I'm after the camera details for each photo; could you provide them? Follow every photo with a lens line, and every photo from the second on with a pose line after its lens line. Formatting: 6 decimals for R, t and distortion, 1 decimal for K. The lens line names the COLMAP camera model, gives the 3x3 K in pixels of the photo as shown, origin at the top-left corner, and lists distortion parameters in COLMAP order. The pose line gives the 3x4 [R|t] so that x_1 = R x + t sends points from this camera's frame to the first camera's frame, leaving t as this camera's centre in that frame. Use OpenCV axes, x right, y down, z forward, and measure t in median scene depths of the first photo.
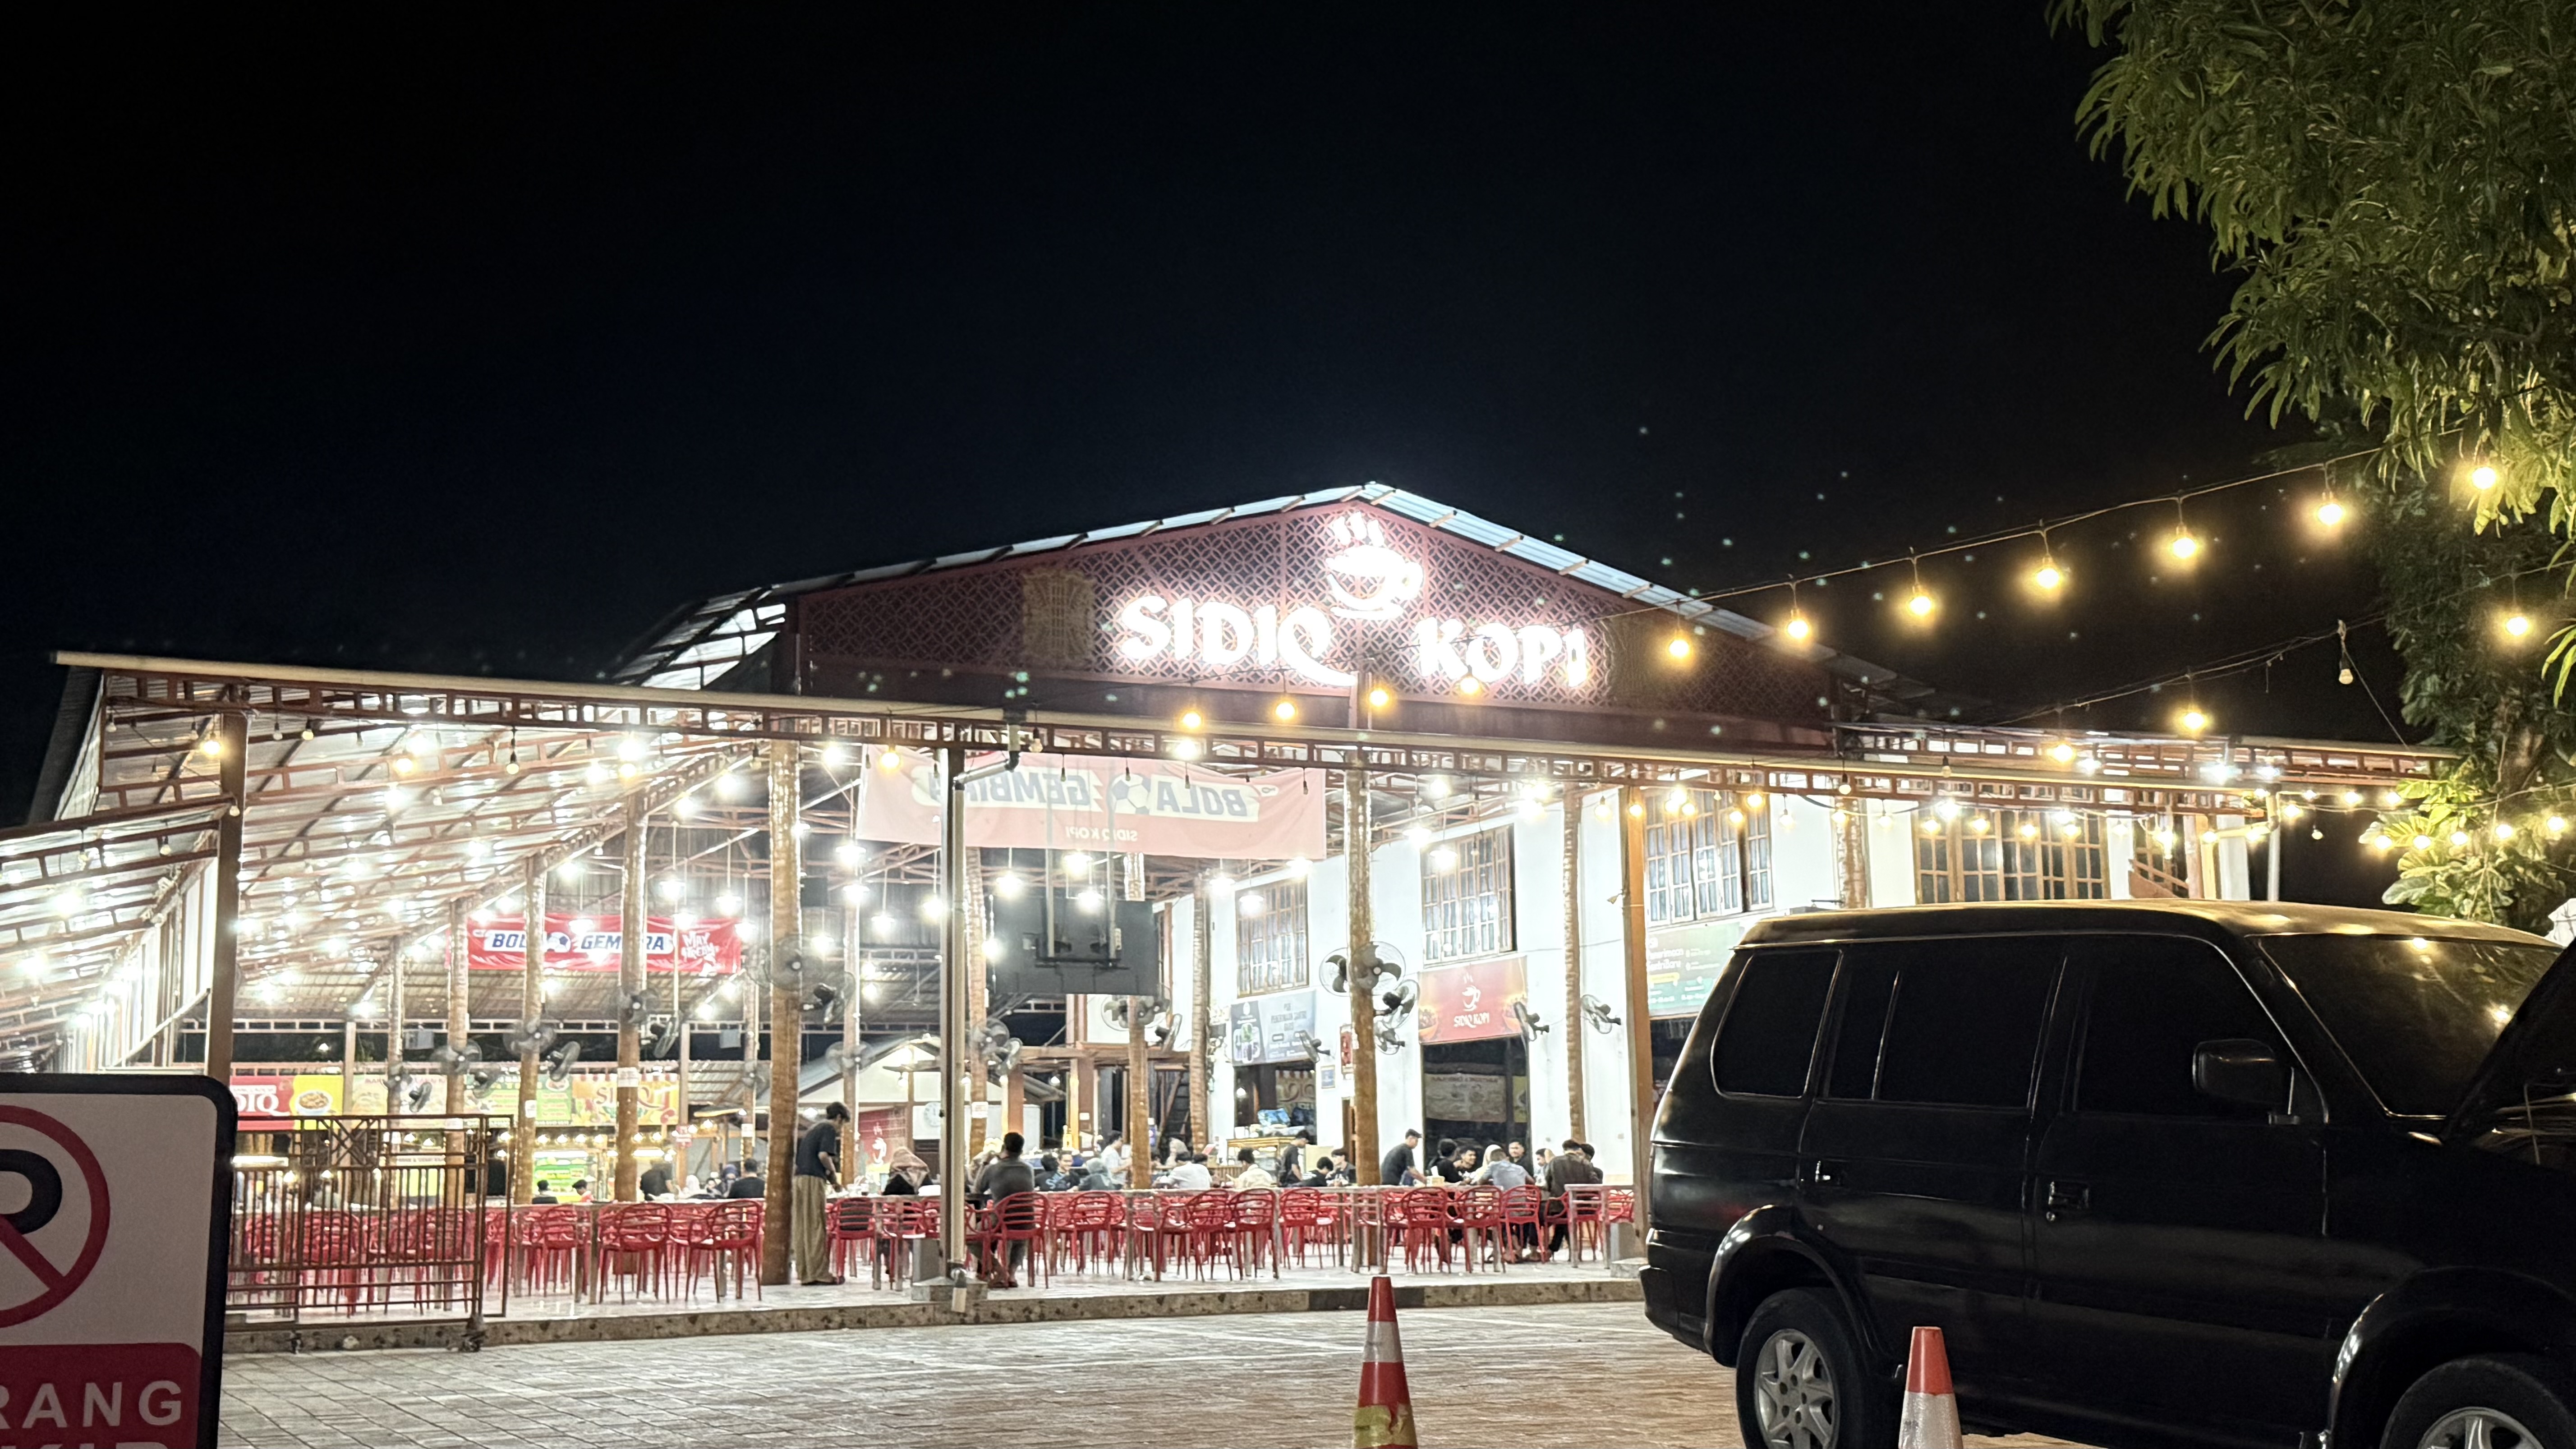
lens RADIAL K [[2749.4, 0, 1288.0], [0, 2749.4, 724.5], [0, 0, 1]] dist [0.256851, -0.579760]
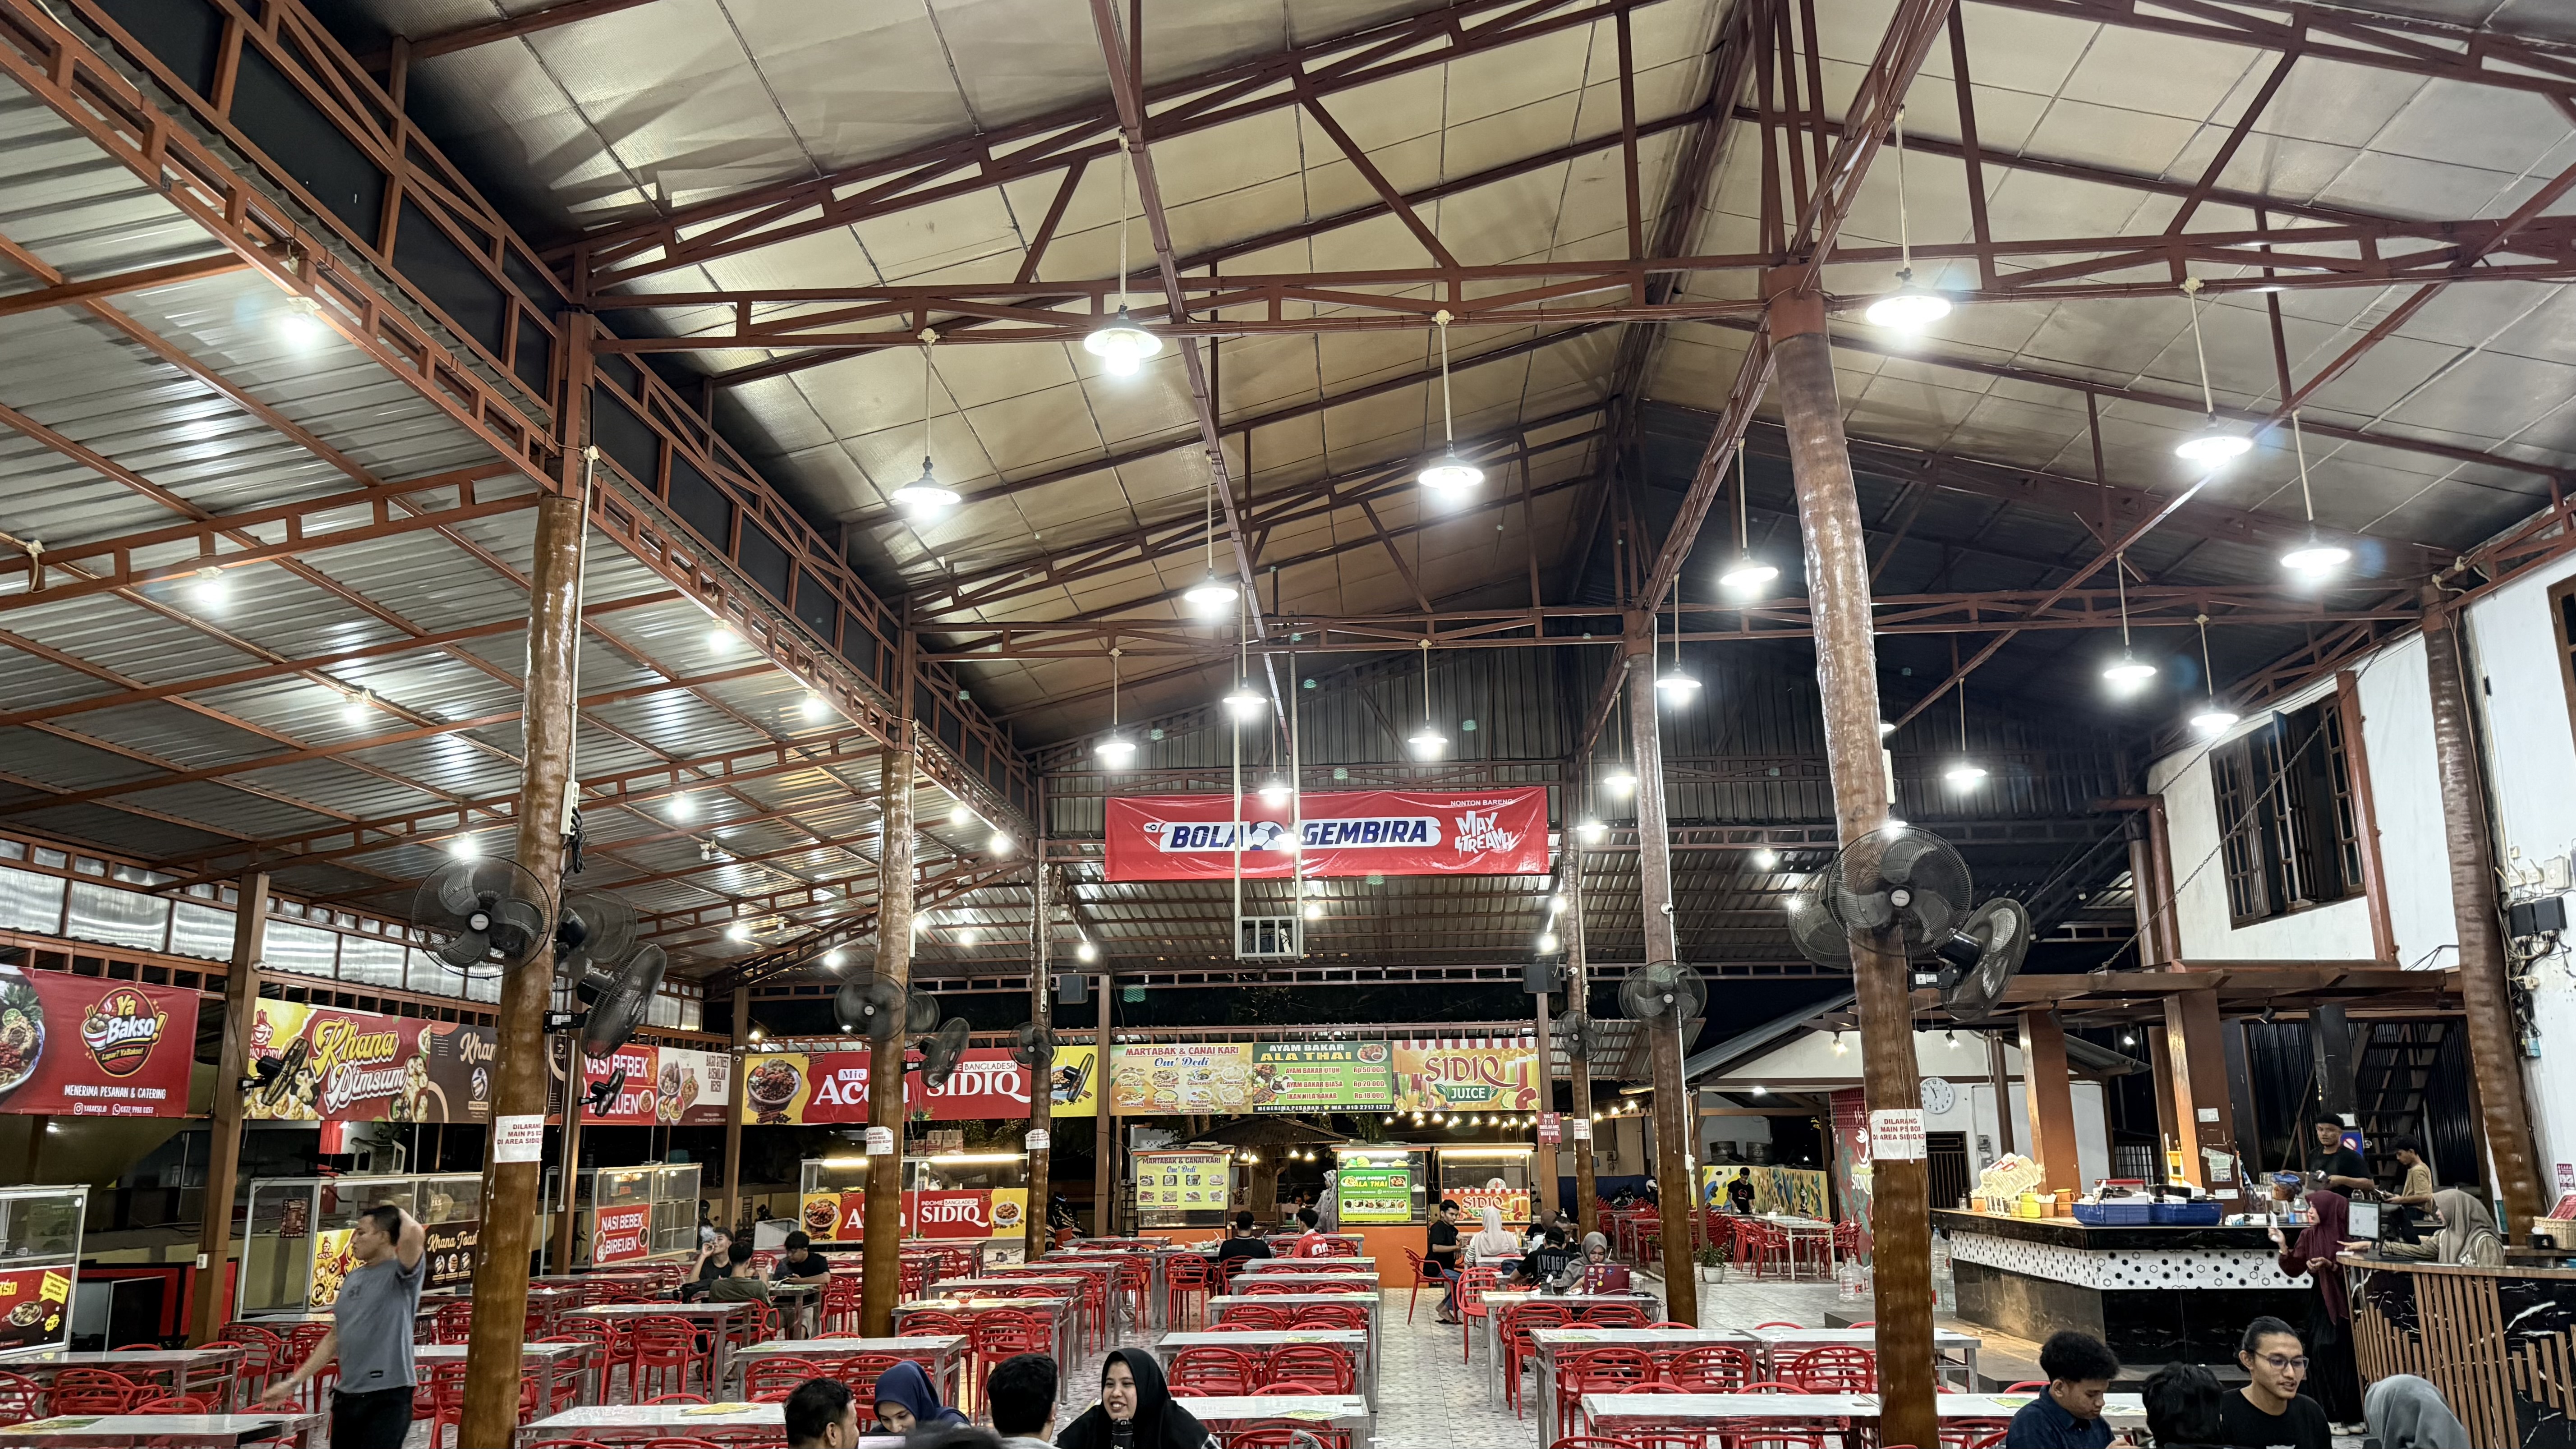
lens RADIAL K [[1814.2, 0, 1287.6], [0, 1814.2, 721.9], [0, 0, 1]] dist [0.028067, -0.002631]
pose [[0.878199, -0.104155, -0.466817, -0.125930], [0.080523, 0.994267, -0.070356, 0.180468], [0.471469, 0.024197, 0.881551, 1.390364]]
